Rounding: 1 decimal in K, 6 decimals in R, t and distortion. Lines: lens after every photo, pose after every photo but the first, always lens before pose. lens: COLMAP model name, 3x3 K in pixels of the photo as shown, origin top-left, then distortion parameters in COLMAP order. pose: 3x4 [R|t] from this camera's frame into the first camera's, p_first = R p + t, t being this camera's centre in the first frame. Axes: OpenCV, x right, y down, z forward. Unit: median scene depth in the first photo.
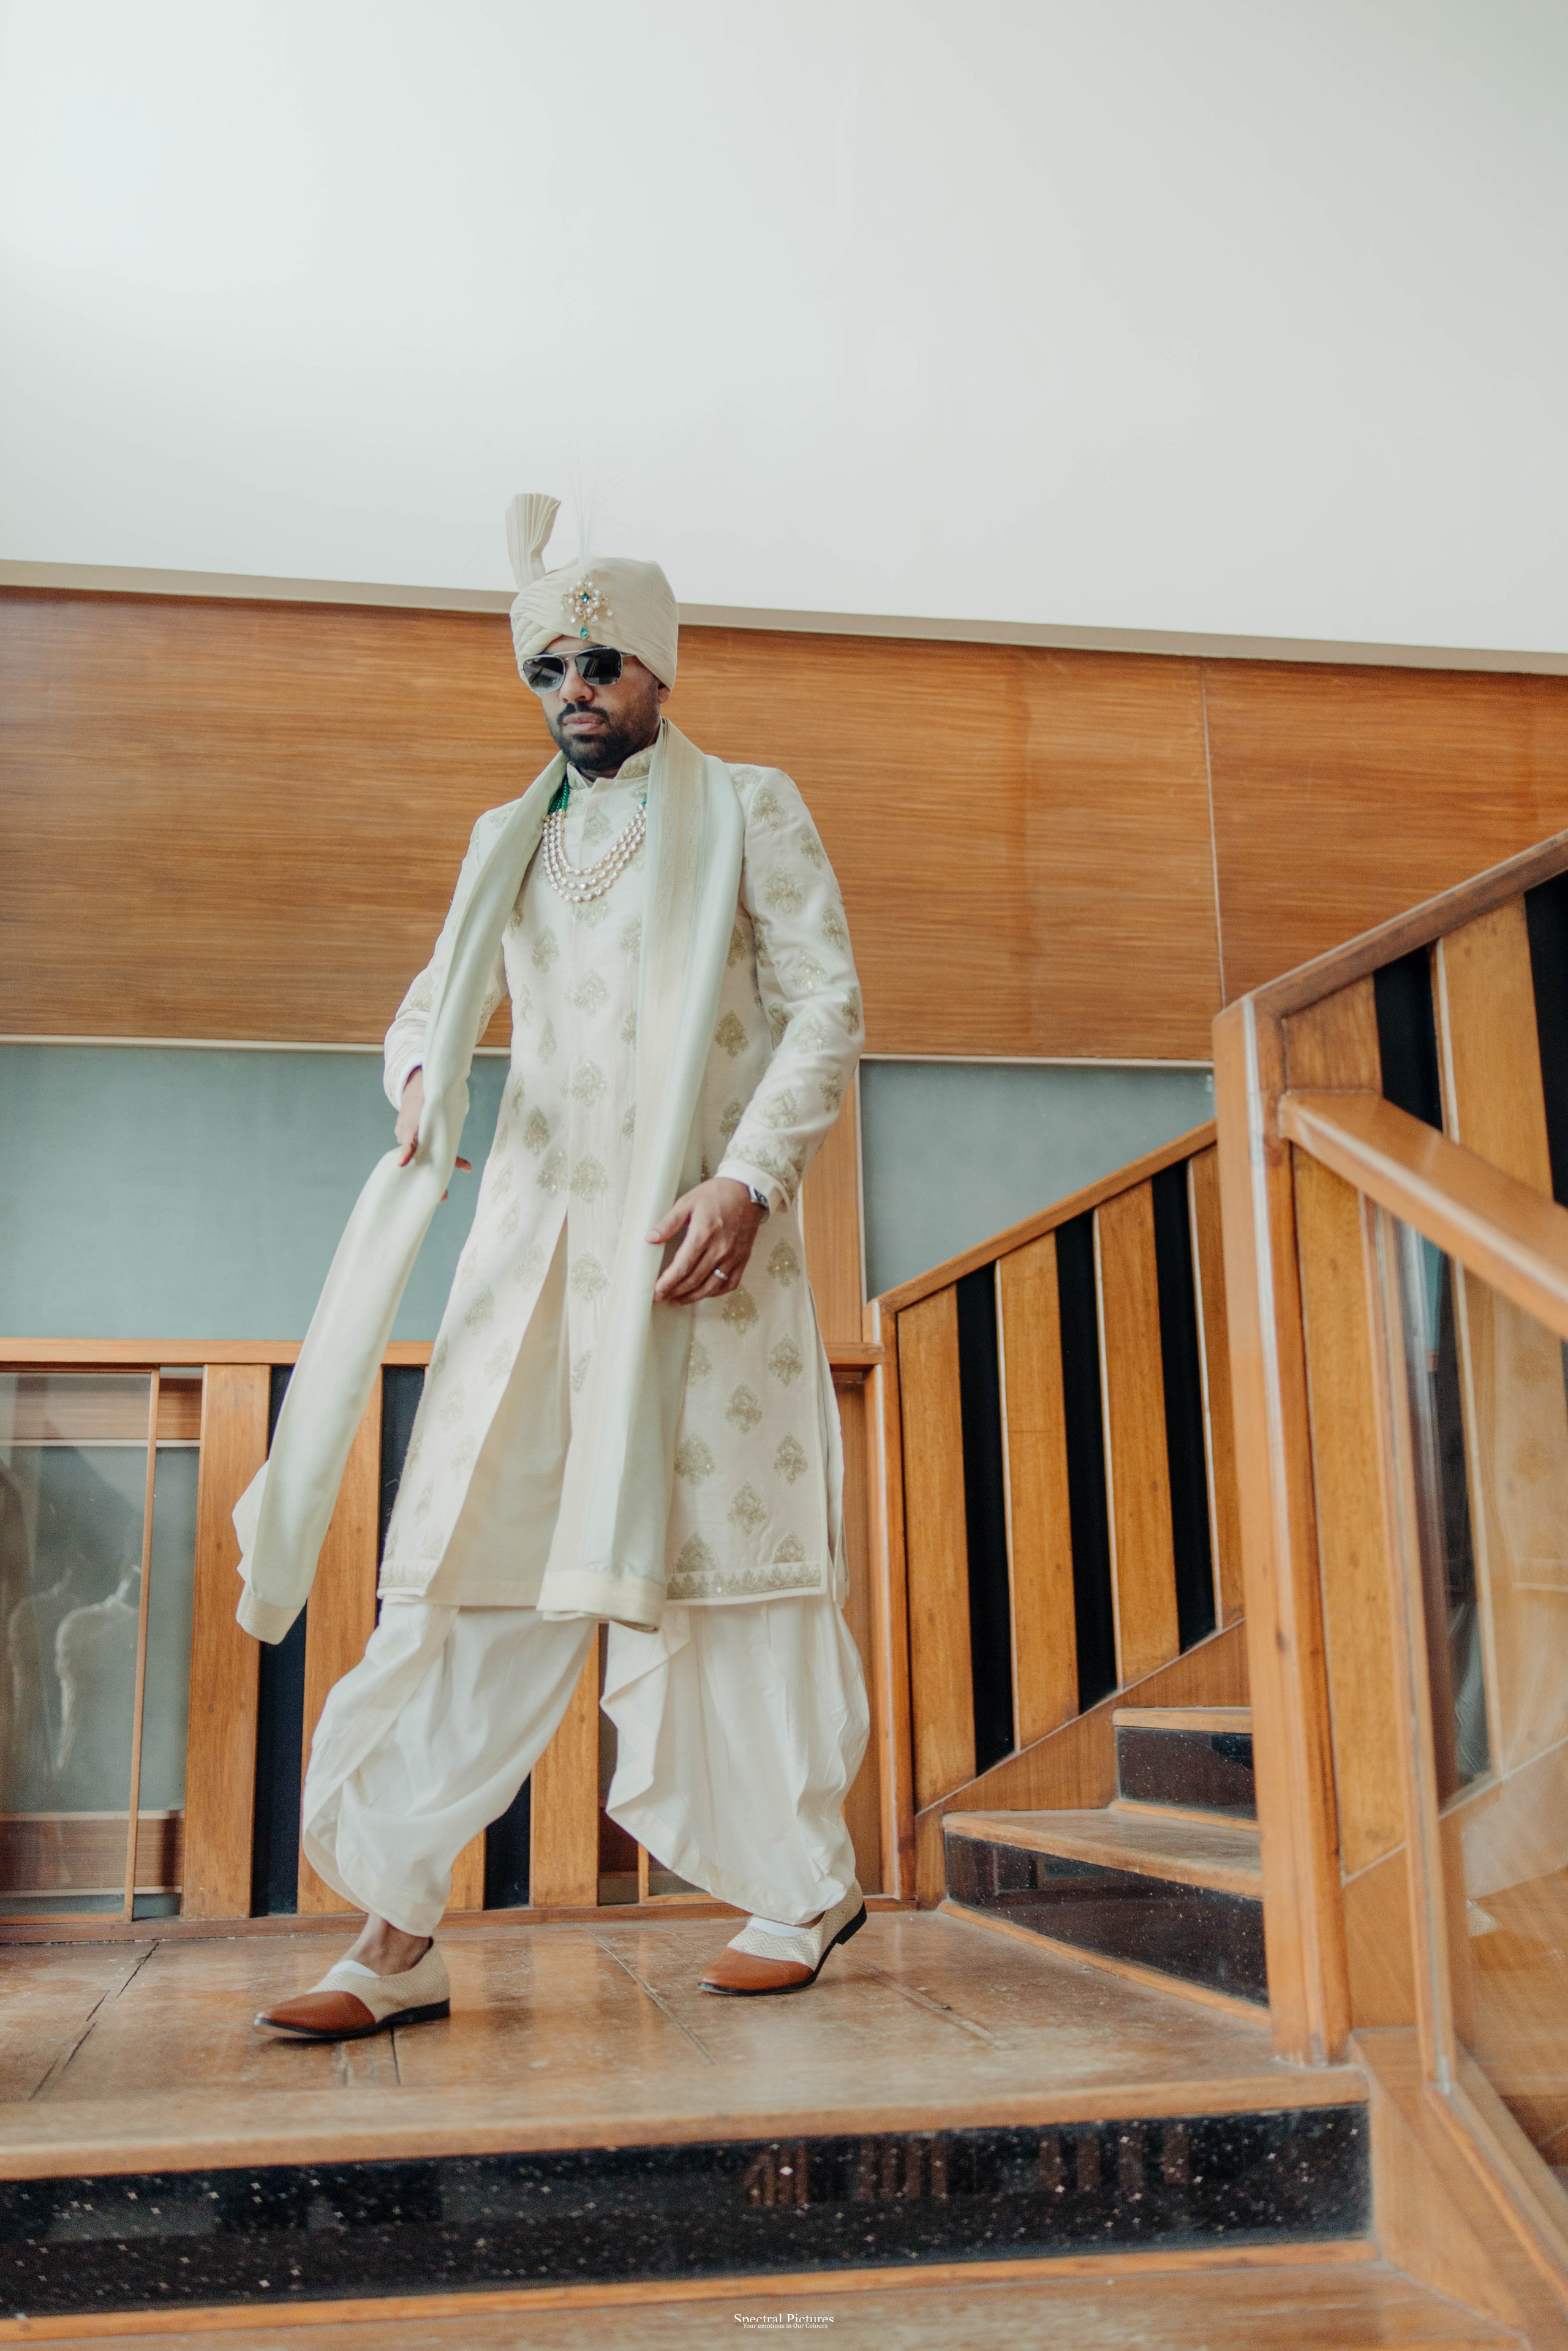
lens RADIAL K [[2548.7, 0, 777.7], [0, 2548.7, 1023.1], [0, 0, 1]] dist [0.013034, -0.026991]
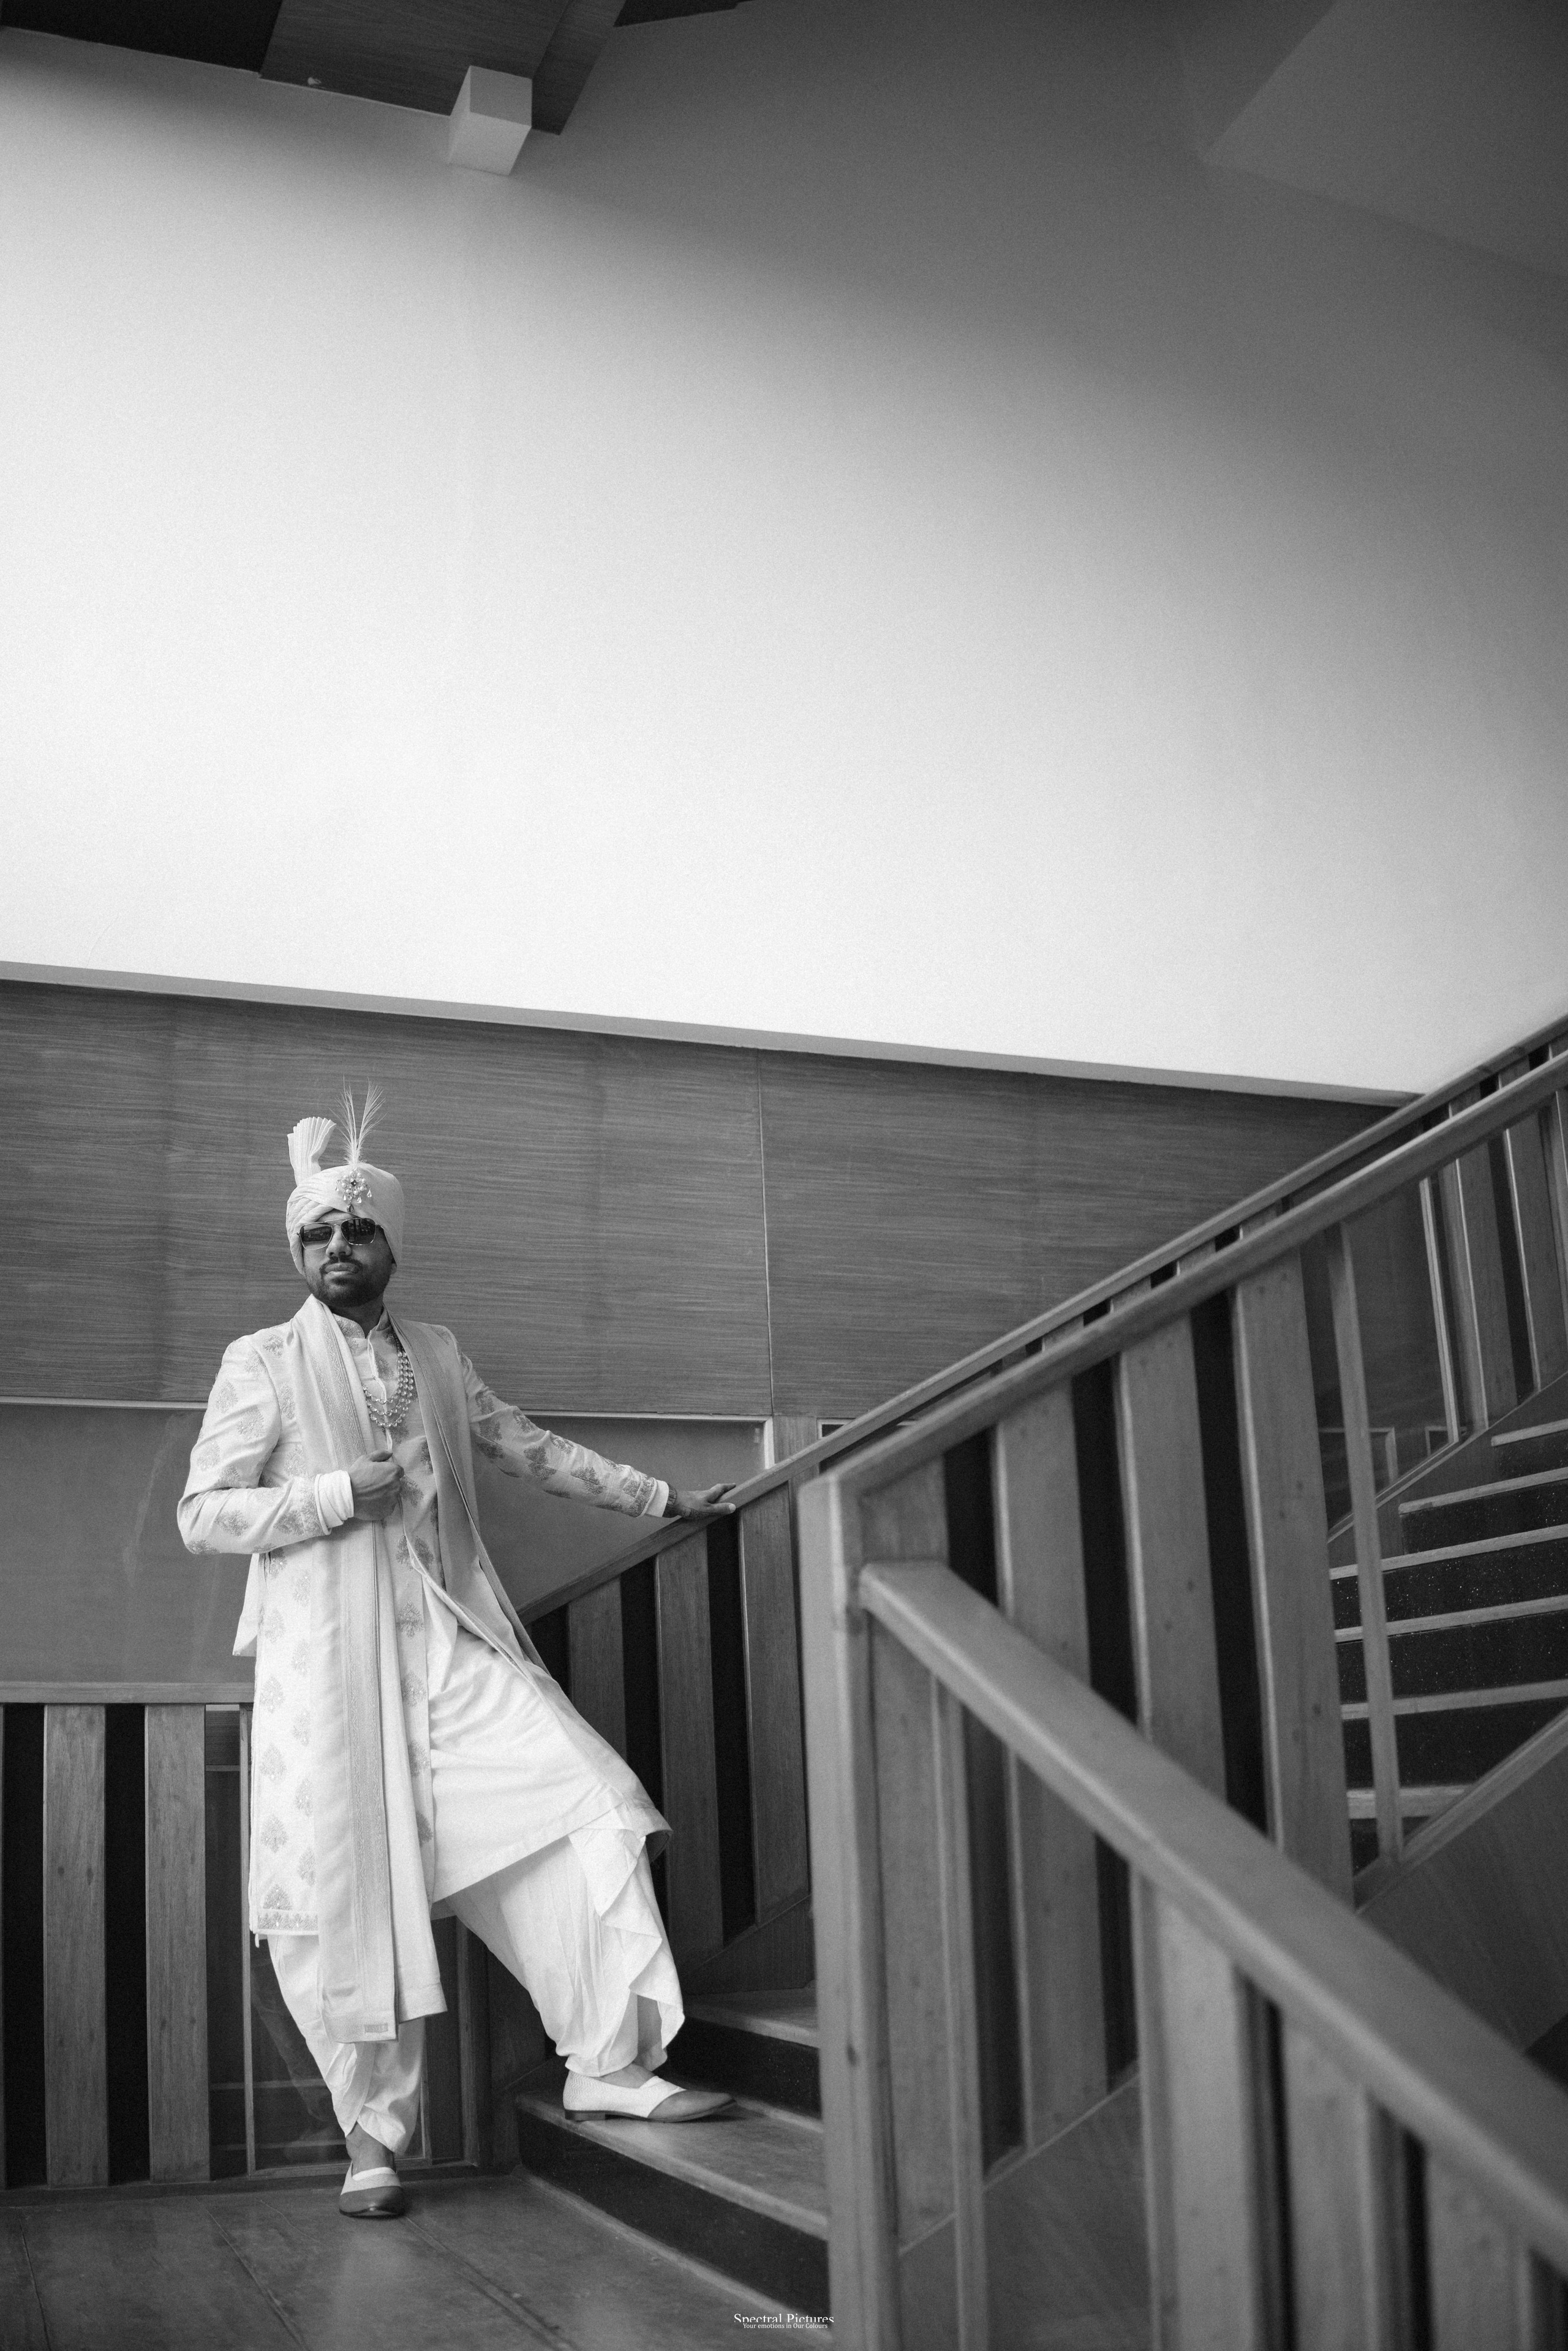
lens RADIAL K [[2235.3, 0, 784.0], [0, 2235.3, 1175.5], [0, 0, 1]] dist [-0.188205, 0.003091]
pose [[0.977728, 0.028509, 0.207932, -0.030164], [-0.027818, 0.999593, -0.006247, -0.097398], [-0.208026, 0.000324, 0.978123, 0.043044]]
